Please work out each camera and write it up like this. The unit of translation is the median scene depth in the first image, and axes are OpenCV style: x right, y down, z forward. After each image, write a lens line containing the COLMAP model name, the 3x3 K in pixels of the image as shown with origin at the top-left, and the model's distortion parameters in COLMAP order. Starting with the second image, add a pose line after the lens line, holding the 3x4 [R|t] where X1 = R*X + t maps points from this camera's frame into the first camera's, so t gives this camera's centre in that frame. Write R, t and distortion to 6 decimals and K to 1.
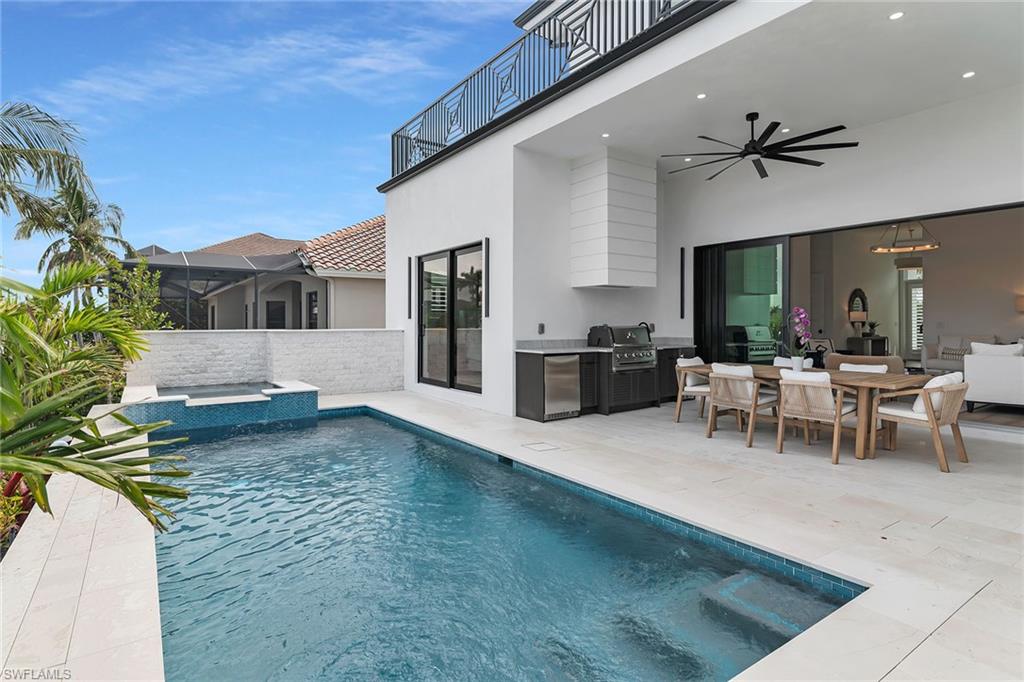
lens RADIAL K [[532.5, 0, 506.8], [0, 532.5, 323.5], [0, 0, 1]] dist [0.000769, 0.003764]
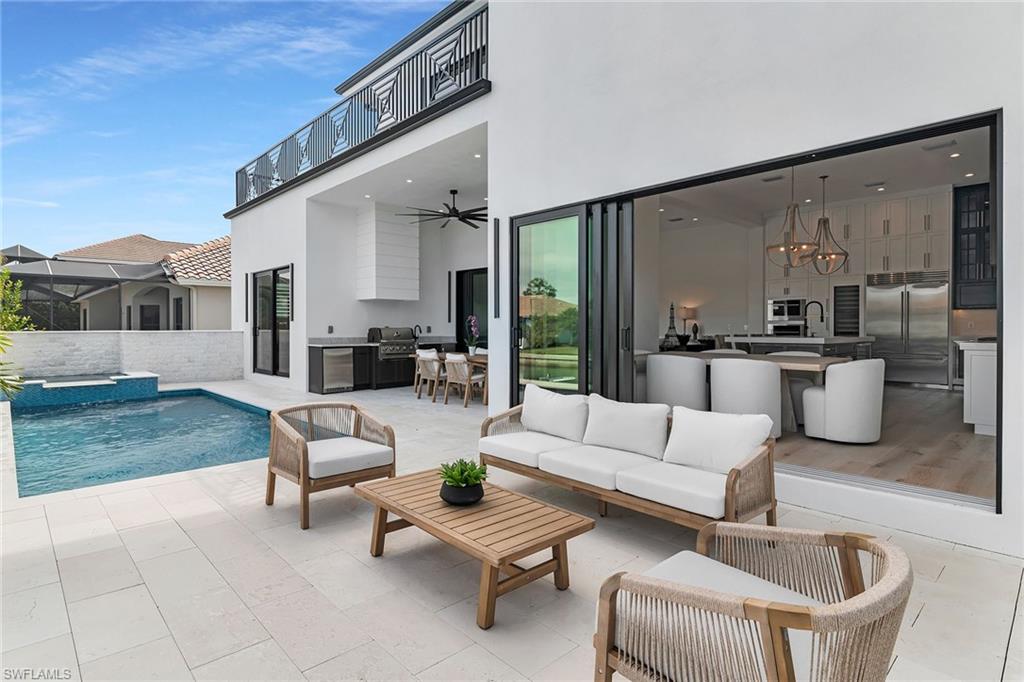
lens RADIAL K [[532.5, 0, 511.7], [0, 532.5, 331.7], [0, 0, 1]] dist [0.000769, 0.003764]
pose [[0.987658, -0.001400, 0.156619, 0.242503], [-0.000274, 0.999943, 0.010667, -0.000017], [-0.156625, -0.010579, 0.987602, -0.349827]]
